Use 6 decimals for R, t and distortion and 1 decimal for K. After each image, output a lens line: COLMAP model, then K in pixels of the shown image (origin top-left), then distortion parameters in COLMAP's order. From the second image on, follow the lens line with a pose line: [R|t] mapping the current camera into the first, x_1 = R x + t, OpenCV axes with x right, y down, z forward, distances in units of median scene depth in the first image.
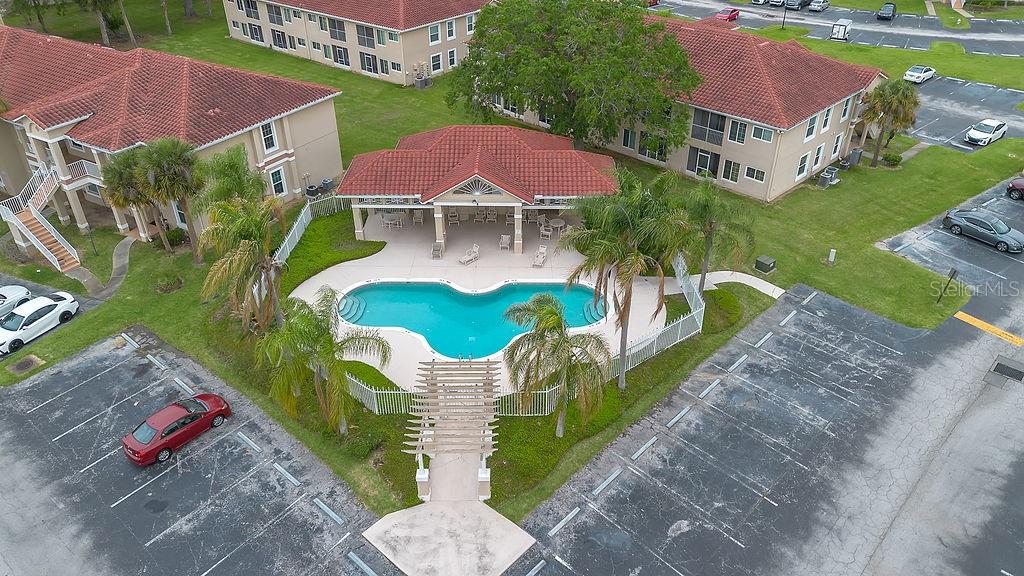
lens RADIAL K [[723.8, 0, 512.0], [0, 723.8, 288.0], [0, 0, 1]] dist [0.060659, -0.050844]
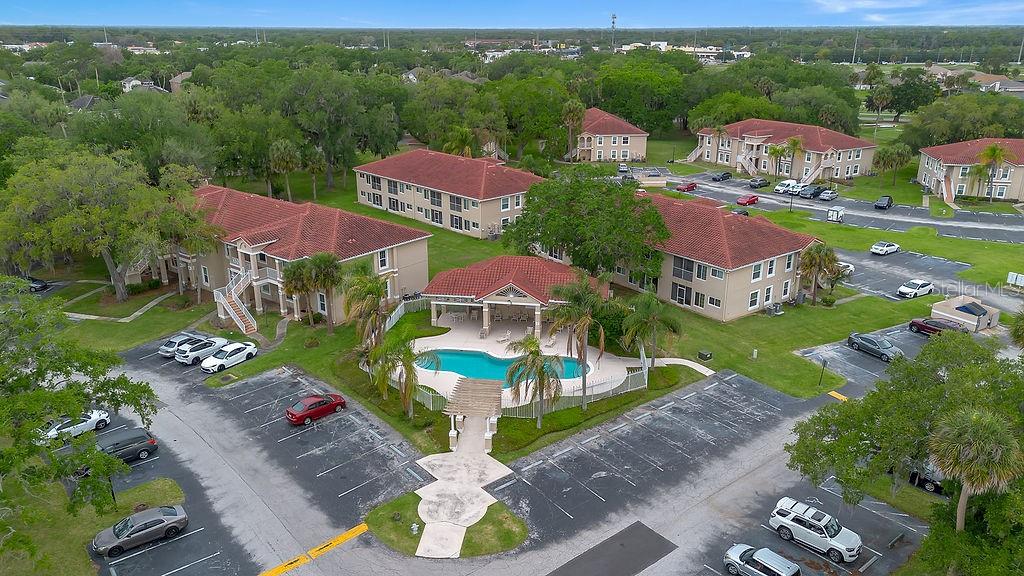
lens RADIAL K [[751.6, 0, 512.0], [0, 751.6, 288.0], [0, 0, 1]] dist [0.079642, -0.071923]
pose [[0.991092, 0.049991, -0.123440, 0.137441], [-0.077873, 0.969441, -0.232638, 0.205445], [0.108038, 0.240178, 0.964698, -0.497924]]
